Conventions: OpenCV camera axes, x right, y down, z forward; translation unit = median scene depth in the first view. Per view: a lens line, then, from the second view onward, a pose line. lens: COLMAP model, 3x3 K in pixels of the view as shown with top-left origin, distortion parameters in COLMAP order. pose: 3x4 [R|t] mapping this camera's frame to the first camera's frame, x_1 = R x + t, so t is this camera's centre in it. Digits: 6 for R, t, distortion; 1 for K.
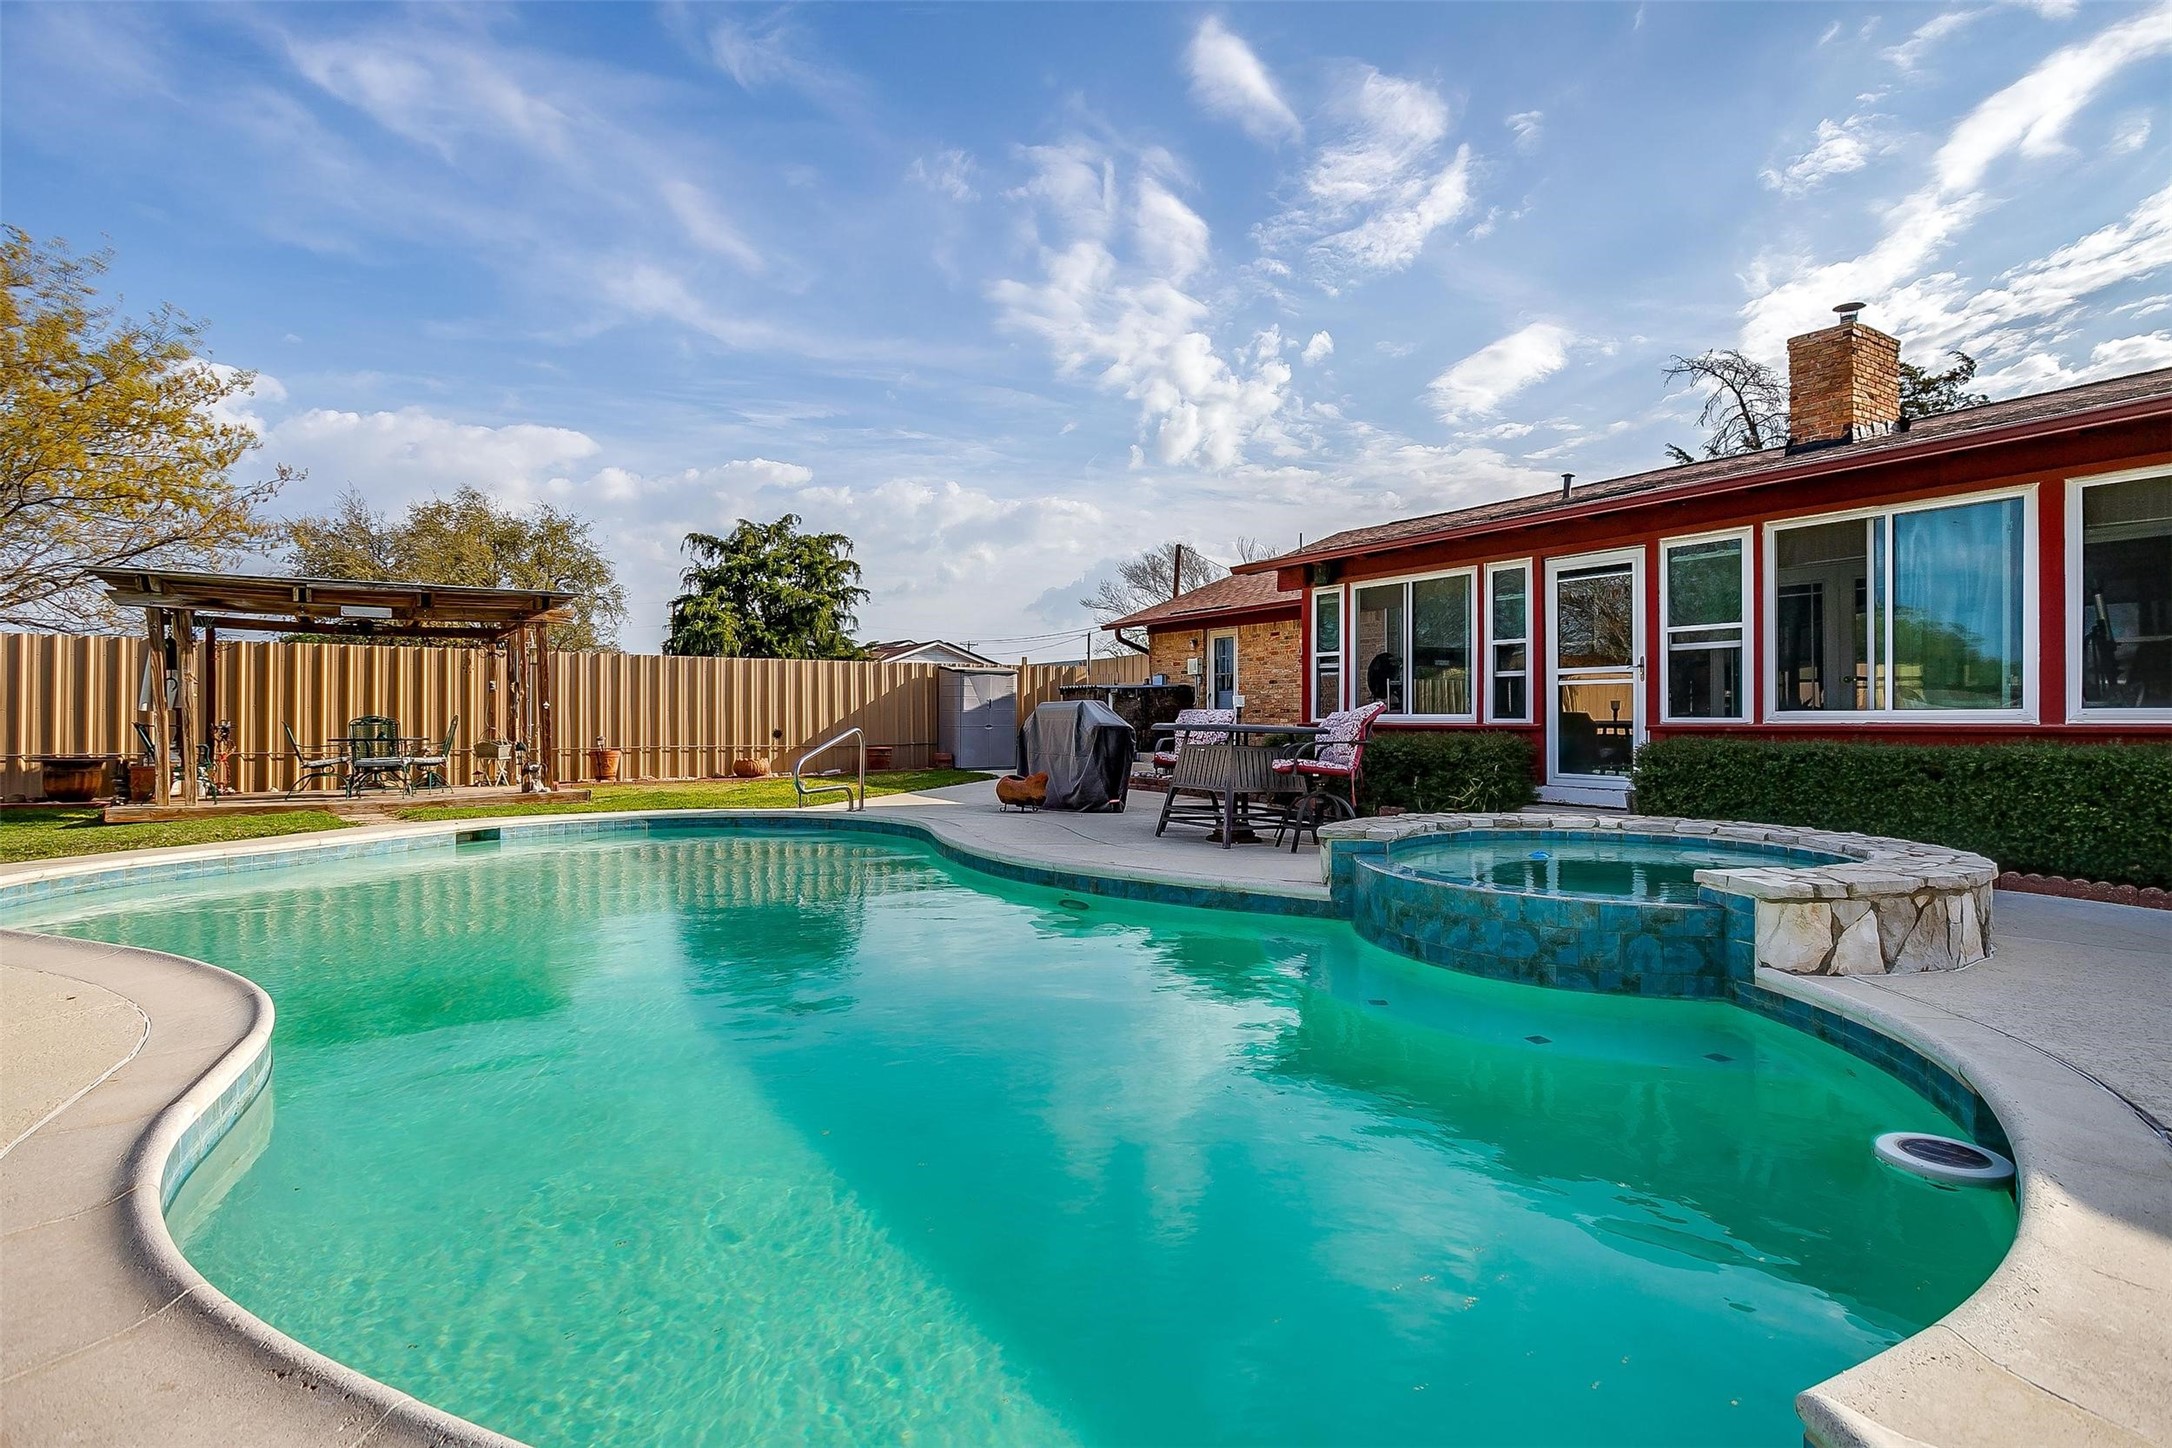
lens RADIAL K [[1076.5, 0, 1063.4], [0, 1076.5, 723.3], [0, 0, 1]] dist [-0.055062, 0.027824]
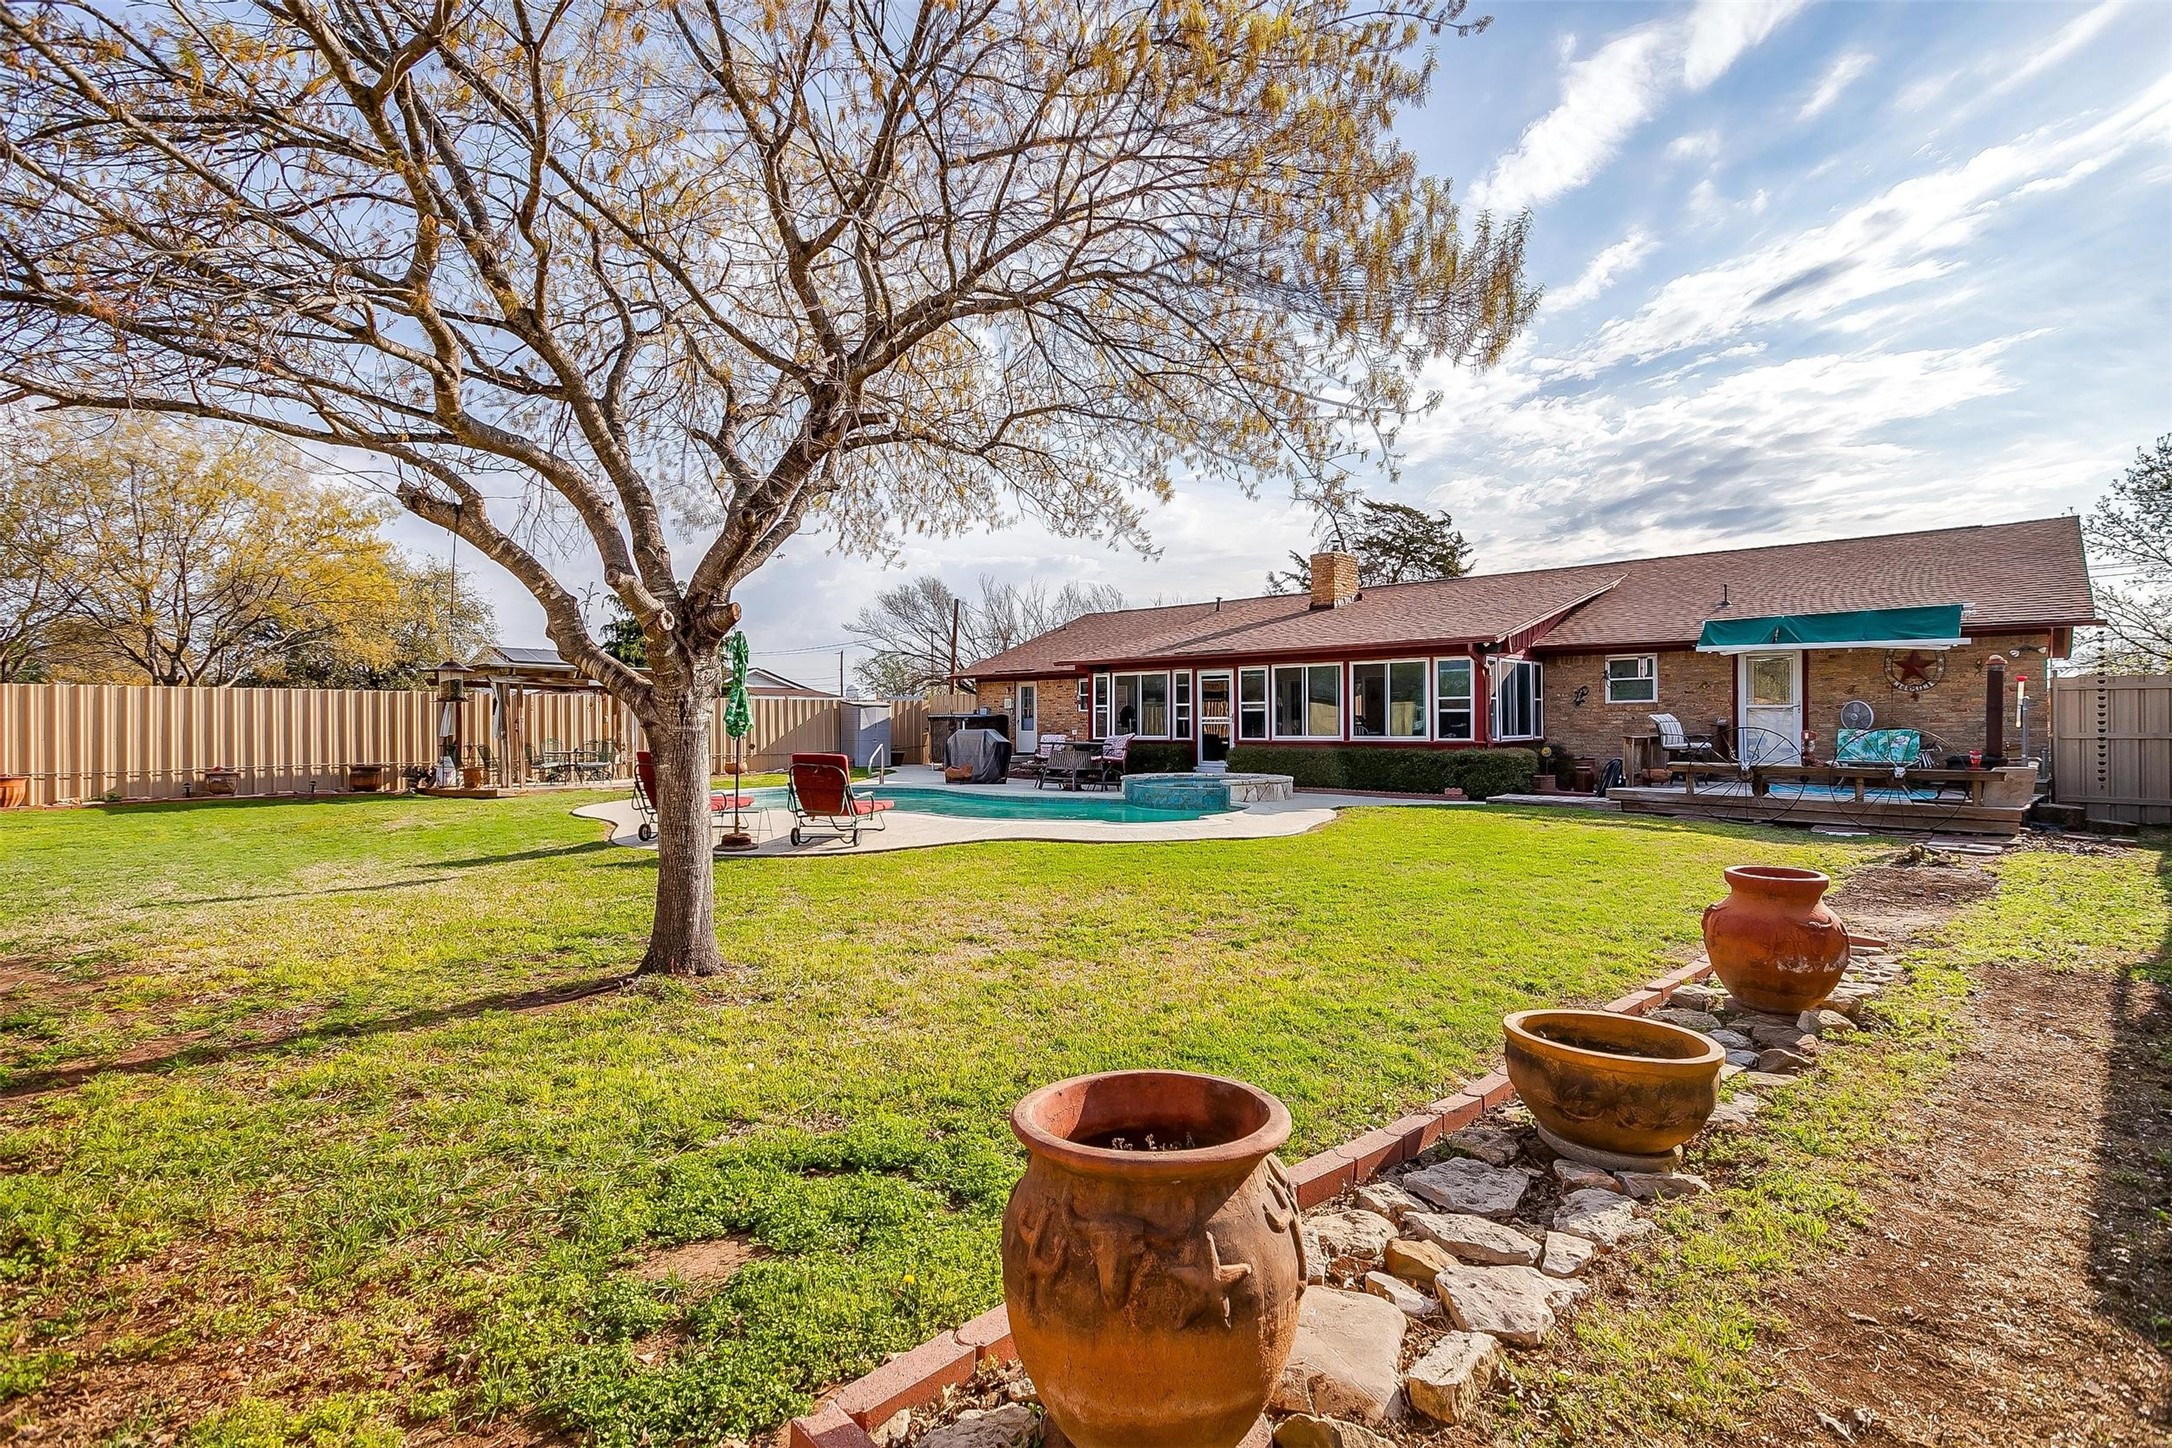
lens RADIAL K [[1076.5, 0, 1086.3], [0, 1076.5, 730.5], [0, 0, 1]] dist [-0.055062, 0.027824]
pose [[0.958175, -0.004697, 0.286146, -0.437764], [0.004434, 0.999989, 0.001568, -0.024135], [-0.286150, -0.000234, 0.958185, -1.142894]]
